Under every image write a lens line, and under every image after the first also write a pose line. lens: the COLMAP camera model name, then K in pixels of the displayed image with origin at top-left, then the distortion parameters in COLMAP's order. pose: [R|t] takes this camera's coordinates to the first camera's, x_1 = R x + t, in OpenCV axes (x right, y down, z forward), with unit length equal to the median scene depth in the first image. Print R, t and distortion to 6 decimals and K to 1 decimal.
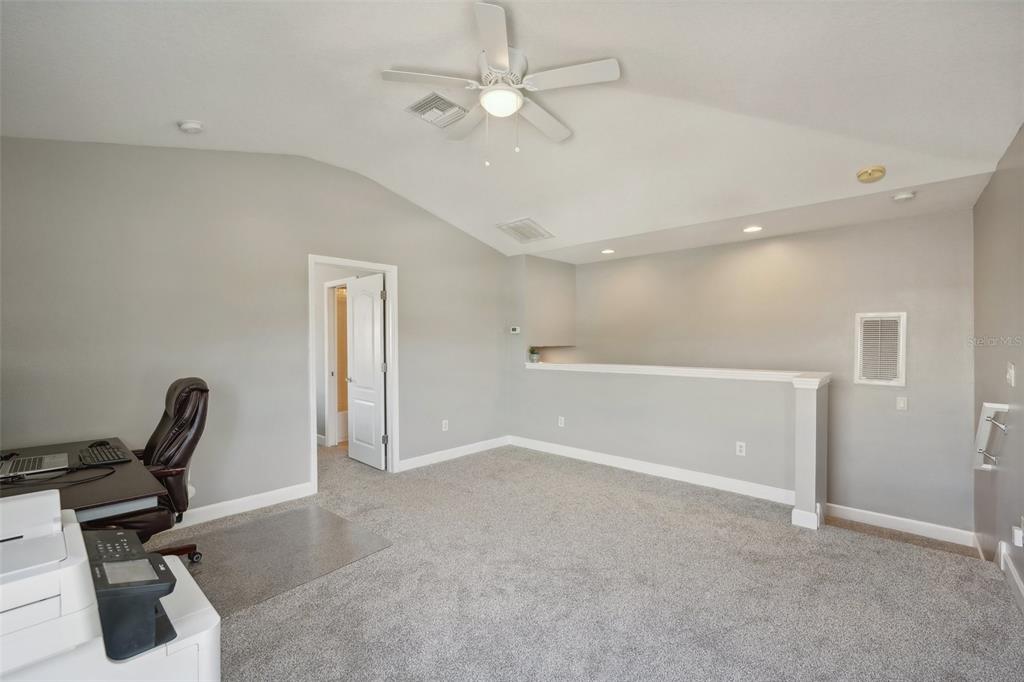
lens RADIAL K [[439.3, 0, 514.6], [0, 439.3, 341.0], [0, 0, 1]] dist [-0.003229, -0.000016]
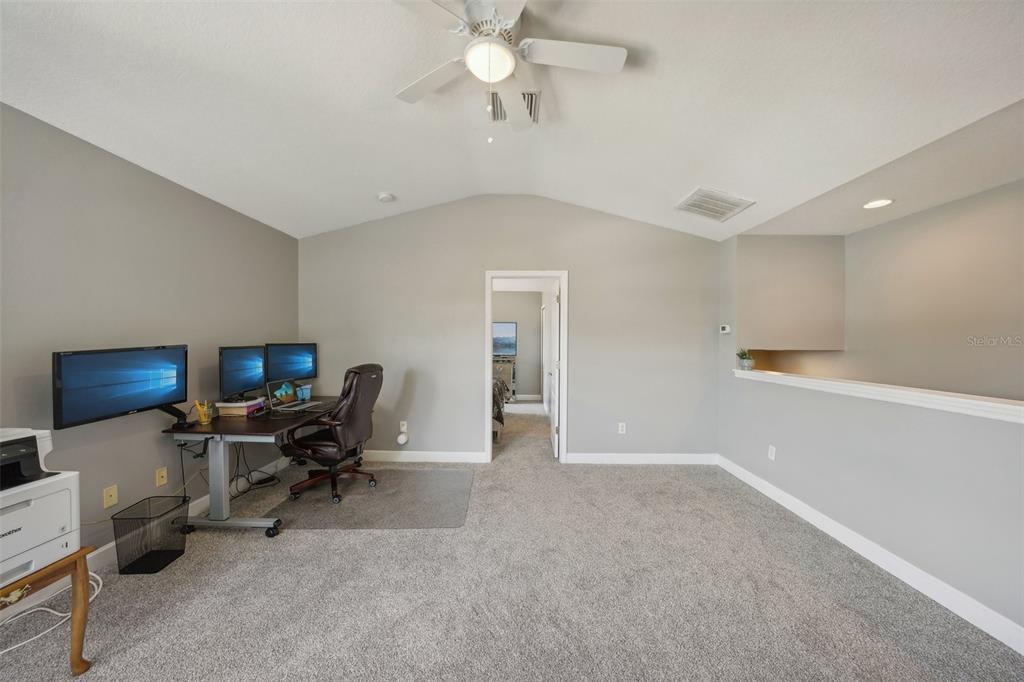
lens RADIAL K [[355.9, 0, 514.6], [0, 355.9, 342.5], [0, 0, 1]] dist [-0.021017, 0.003183]
pose [[0.664573, 0.010401, -0.747151, 0.281528], [-0.009208, 0.999941, 0.005730, -0.000063], [0.747166, 0.003072, 0.664630, 0.314053]]
